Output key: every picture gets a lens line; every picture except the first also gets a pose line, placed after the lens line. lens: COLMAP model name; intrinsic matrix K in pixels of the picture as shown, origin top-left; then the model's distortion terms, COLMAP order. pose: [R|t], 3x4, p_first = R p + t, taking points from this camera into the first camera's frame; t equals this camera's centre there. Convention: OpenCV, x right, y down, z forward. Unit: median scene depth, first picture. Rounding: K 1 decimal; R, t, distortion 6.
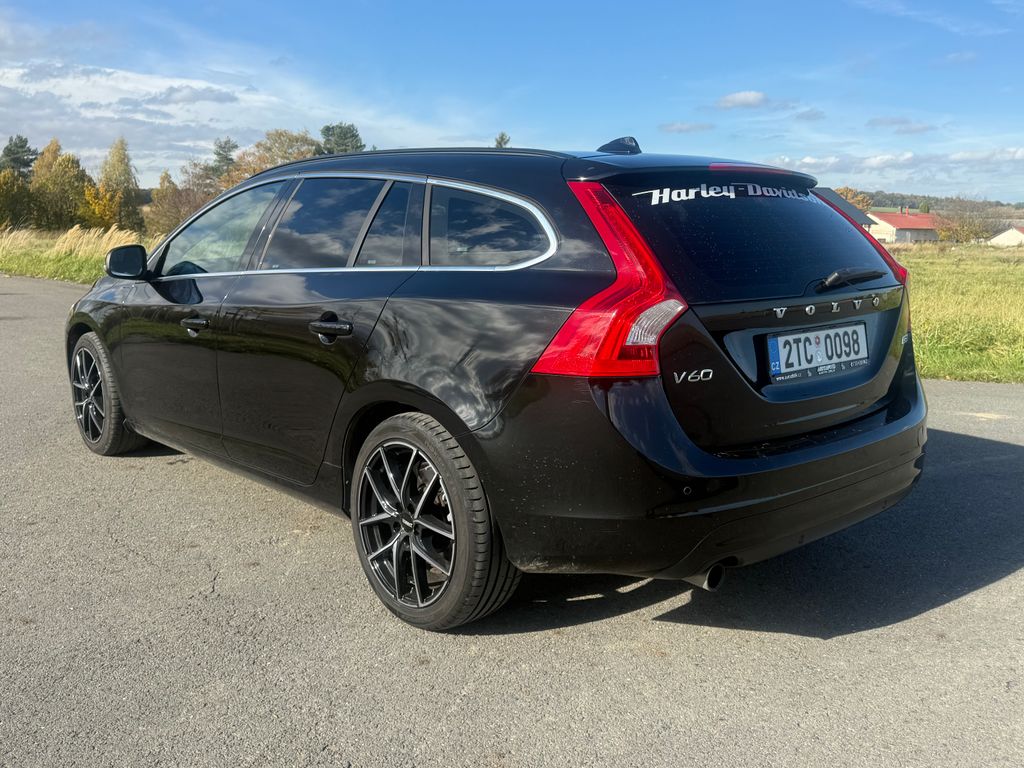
lens RADIAL K [[902.9, 0, 500.5], [0, 902.9, 389.2], [0, 0, 1]] dist [0.041531, -0.034762]
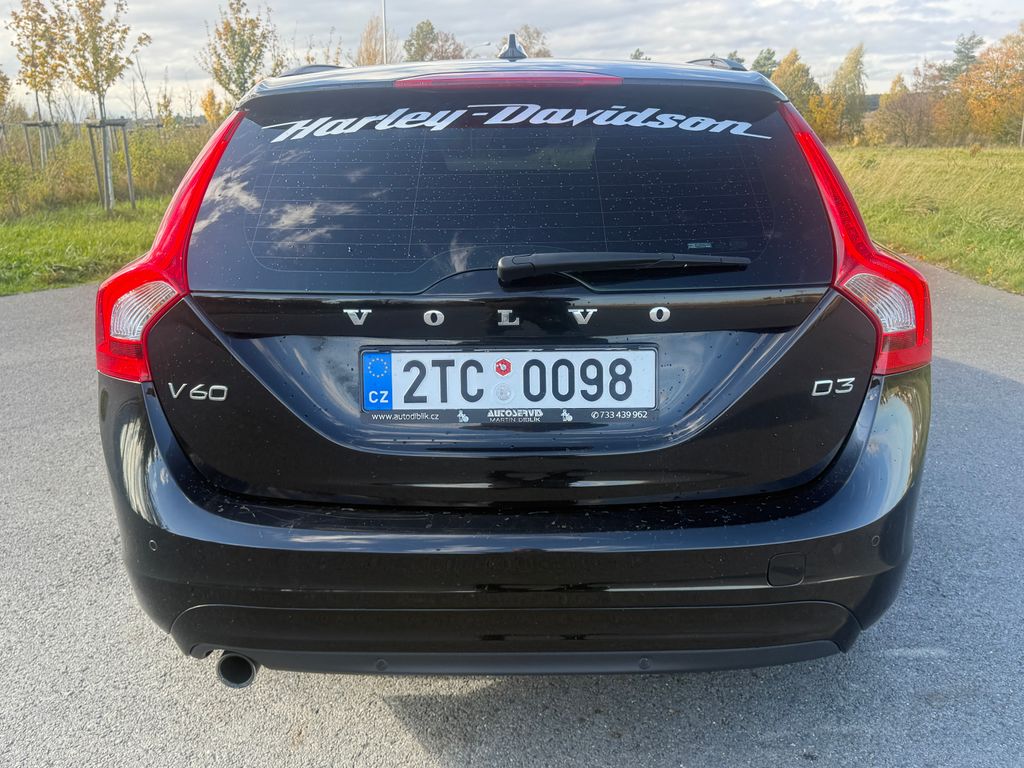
lens RADIAL K [[902.9, 0, 522.5], [0, 902.9, 379.6], [0, 0, 1]] dist [0.041531, -0.034762]
pose [[0.745878, 0.165370, -0.645228, 0.736413], [-0.108724, 0.985925, 0.127006, -0.121328], [0.657150, -0.024579, 0.753359, 0.538828]]
